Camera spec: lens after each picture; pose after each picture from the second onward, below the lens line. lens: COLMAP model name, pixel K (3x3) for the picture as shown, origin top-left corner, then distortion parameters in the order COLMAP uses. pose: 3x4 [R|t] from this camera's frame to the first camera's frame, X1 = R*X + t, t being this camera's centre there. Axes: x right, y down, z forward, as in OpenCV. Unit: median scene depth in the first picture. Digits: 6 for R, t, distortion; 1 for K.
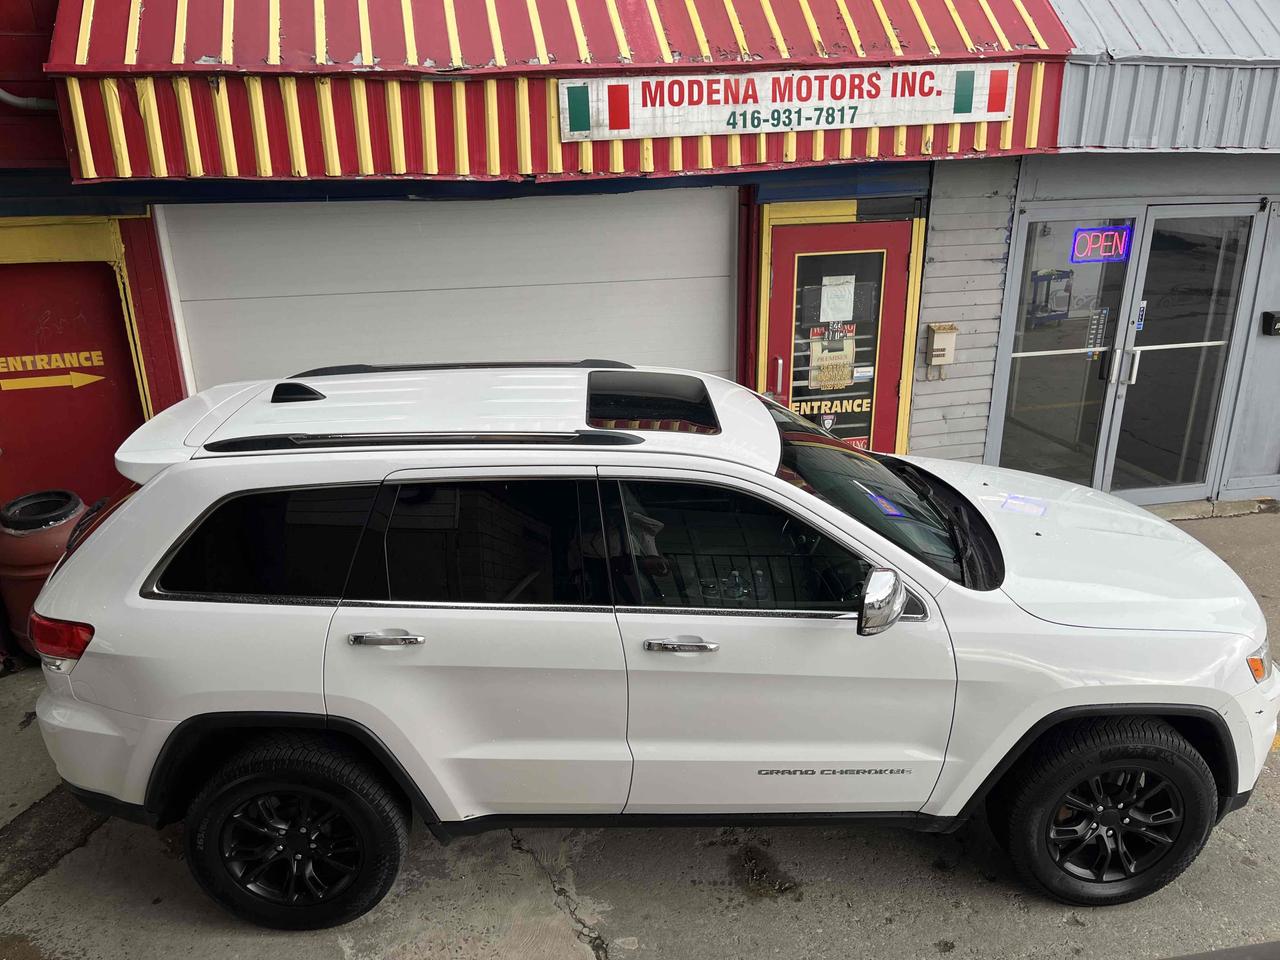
lens RADIAL K [[981.0, 0, 634.0], [0, 981.0, 482.5], [0, 0, 1]] dist [0.060456, -0.084258]
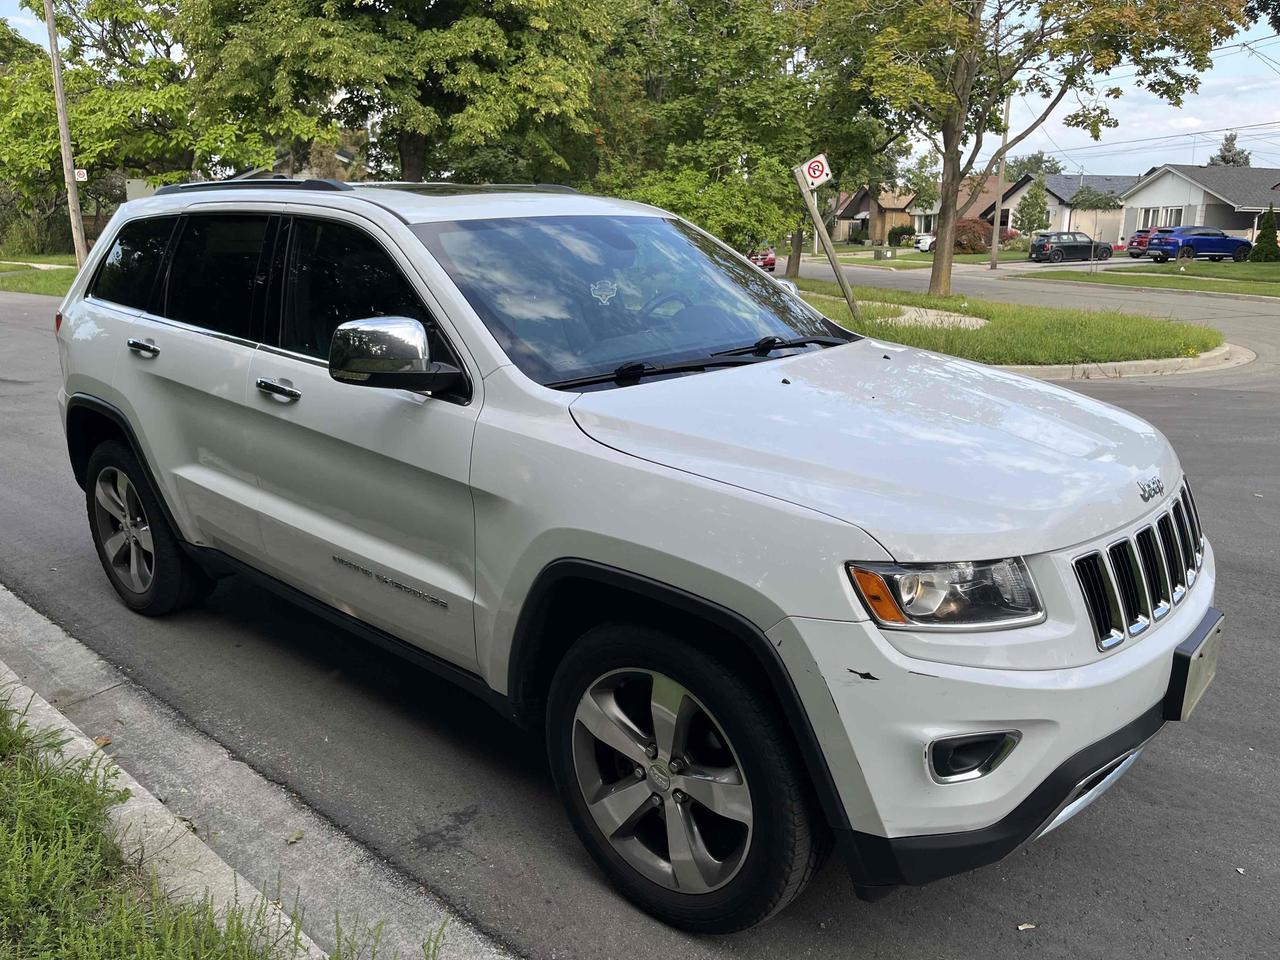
lens RADIAL K [[981.0, 0, 645.3], [0, 981.0, 478.9], [0, 0, 1]] dist [0.060456, -0.084258]
pose [[0.738567, 0.187049, -0.647712, 0.605701], [-0.240247, 0.970691, 0.006373, 0.105079], [0.629920, 0.150904, 0.761859, 0.336357]]
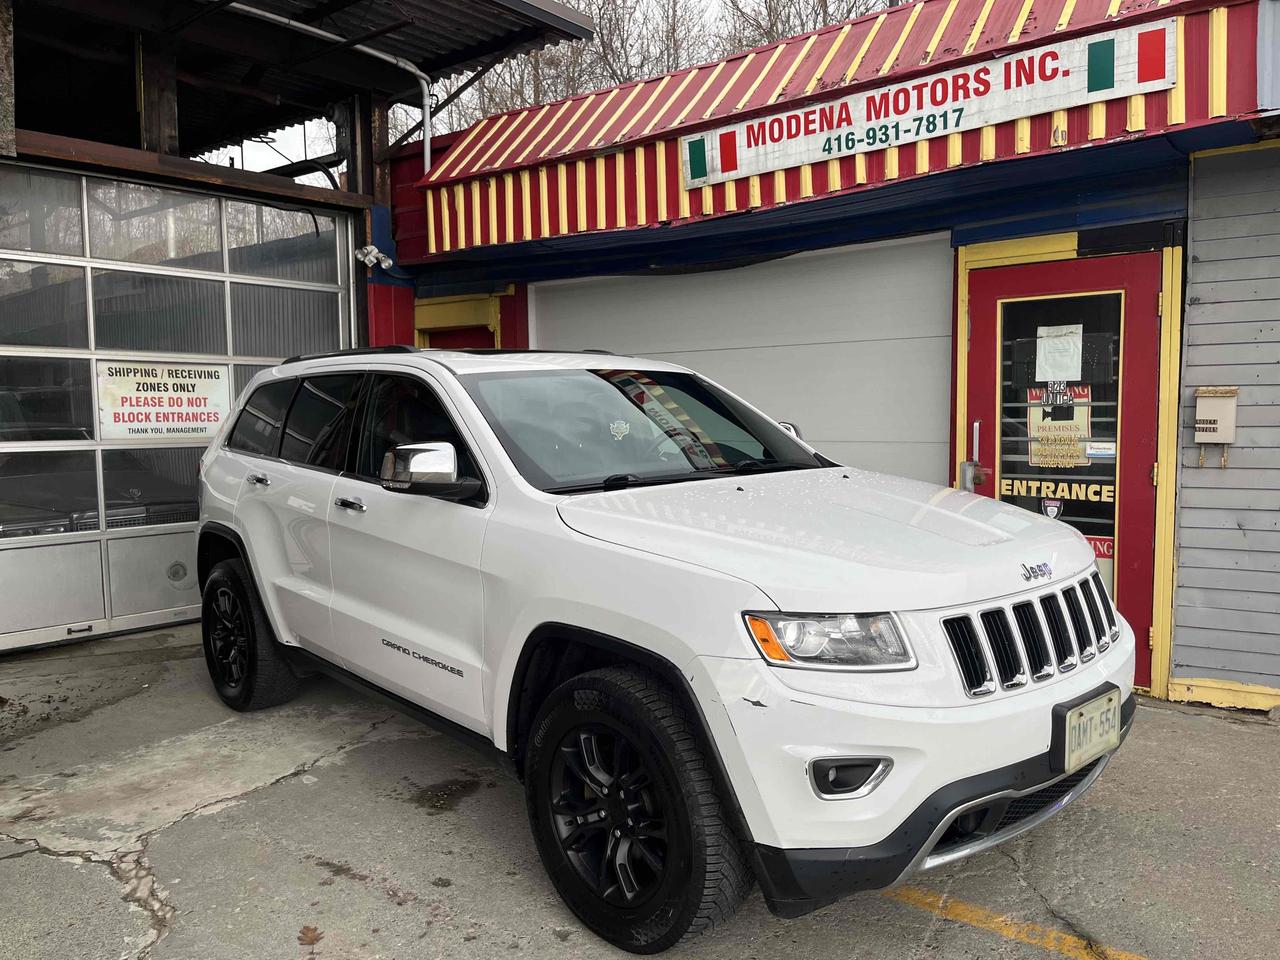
lens RADIAL K [[981.0, 0, 637.6], [0, 981.0, 484.5], [0, 0, 1]] dist [0.060456, -0.084258]
pose [[0.644300, 0.067614, -0.761778, 0.750520], [-0.253941, 0.958483, -0.129706, 0.135929], [0.721382, 0.277016, 0.634721, 0.323346]]
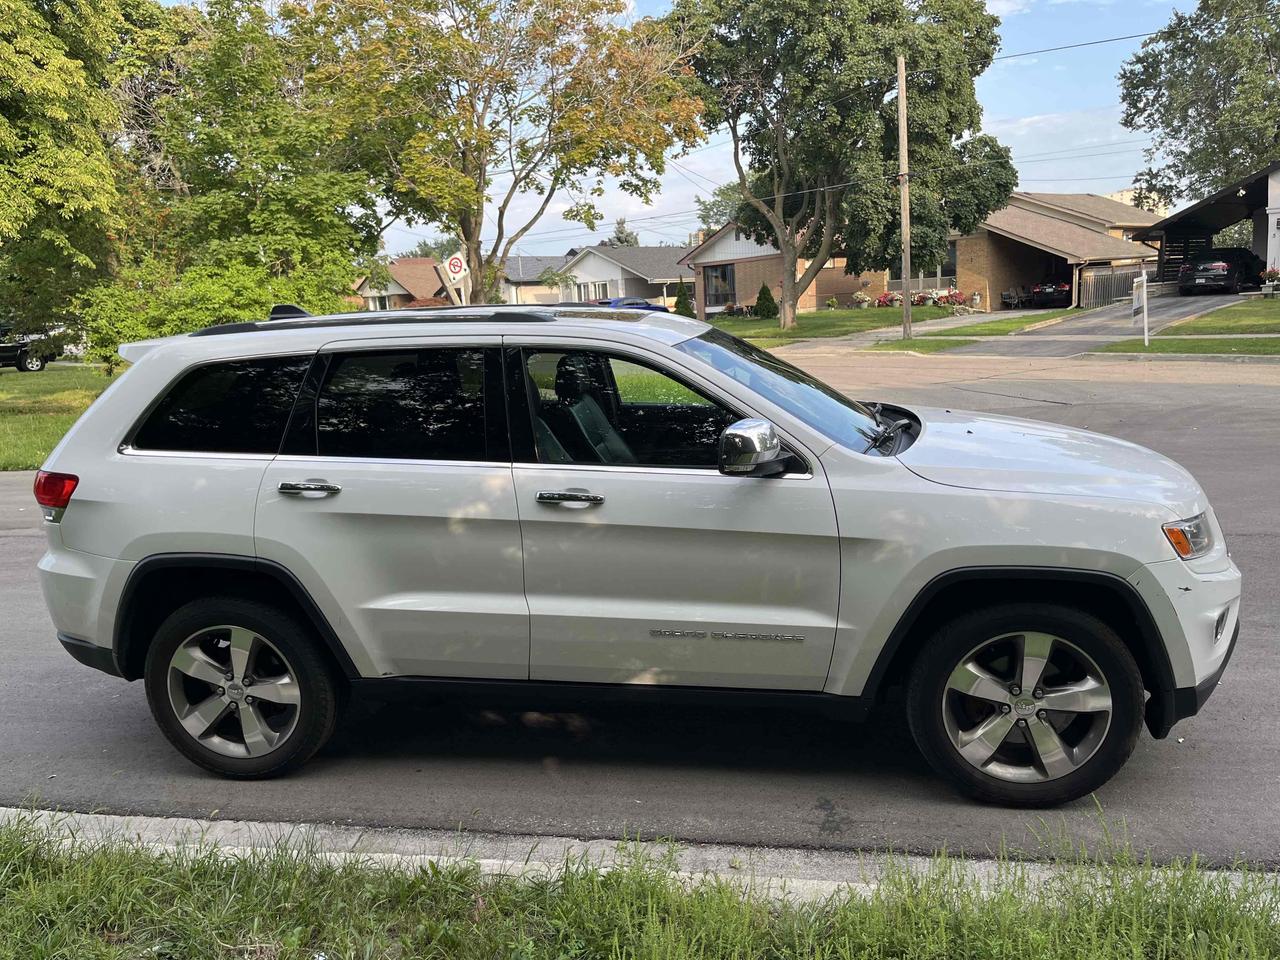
lens RADIAL K [[981.0, 0, 651.8], [0, 981.0, 479.8], [0, 0, 1]] dist [0.060456, -0.084258]
pose [[0.983754, 0.003369, -0.179488, 0.211821], [-0.029386, 0.989359, -0.142493, 0.192390], [0.177099, 0.145453, 0.973386, -0.006587]]
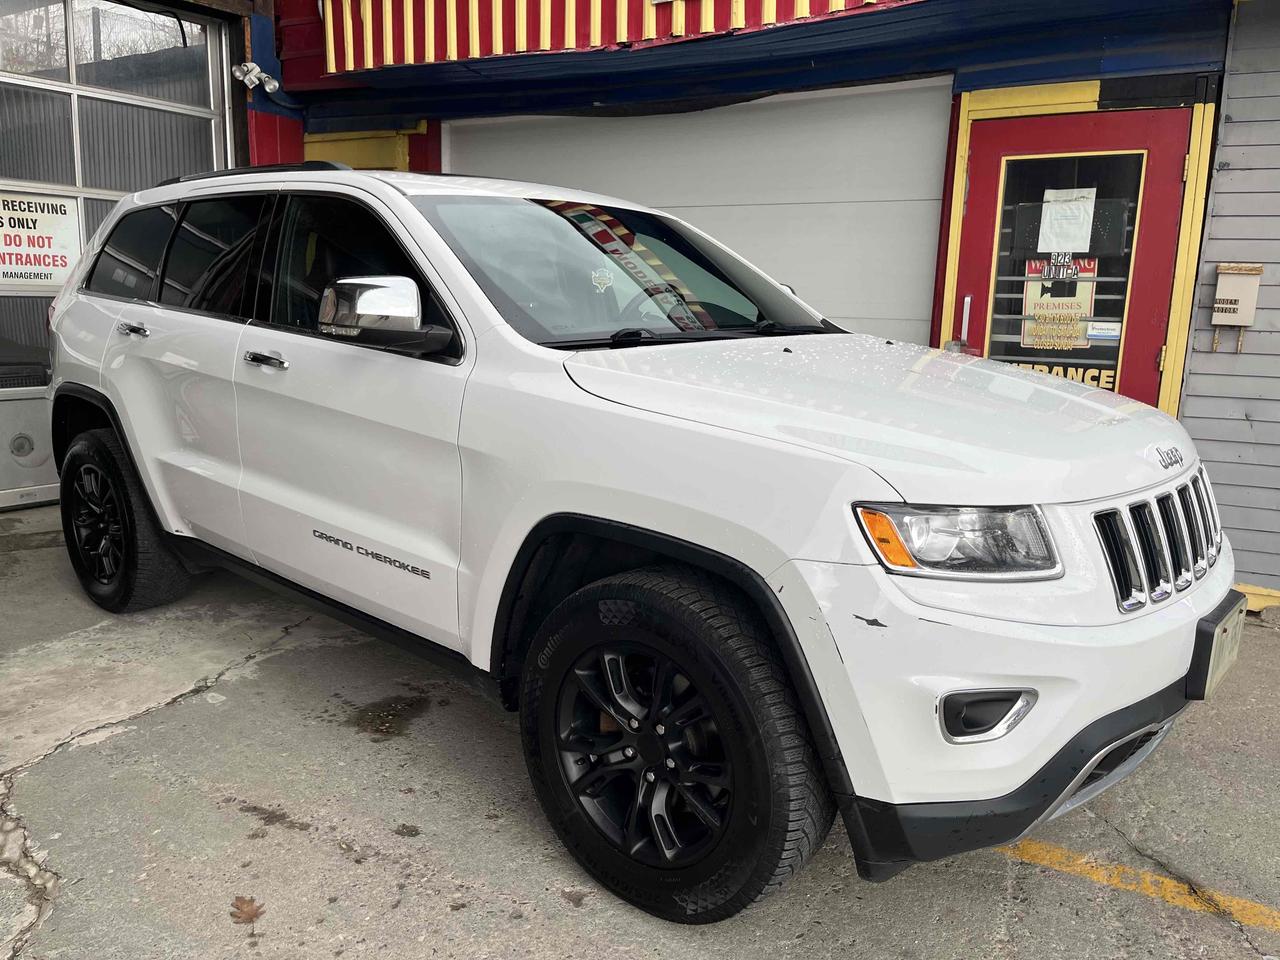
lens RADIAL K [[981.0, 0, 632.1], [0, 981.0, 485.4], [0, 0, 1]] dist [0.060456, -0.084258]
pose [[0.731293, 0.162915, -0.662321, 0.601002], [-0.263644, 0.963096, -0.054202, 0.155293], [0.629048, 0.214255, 0.747257, 0.359041]]
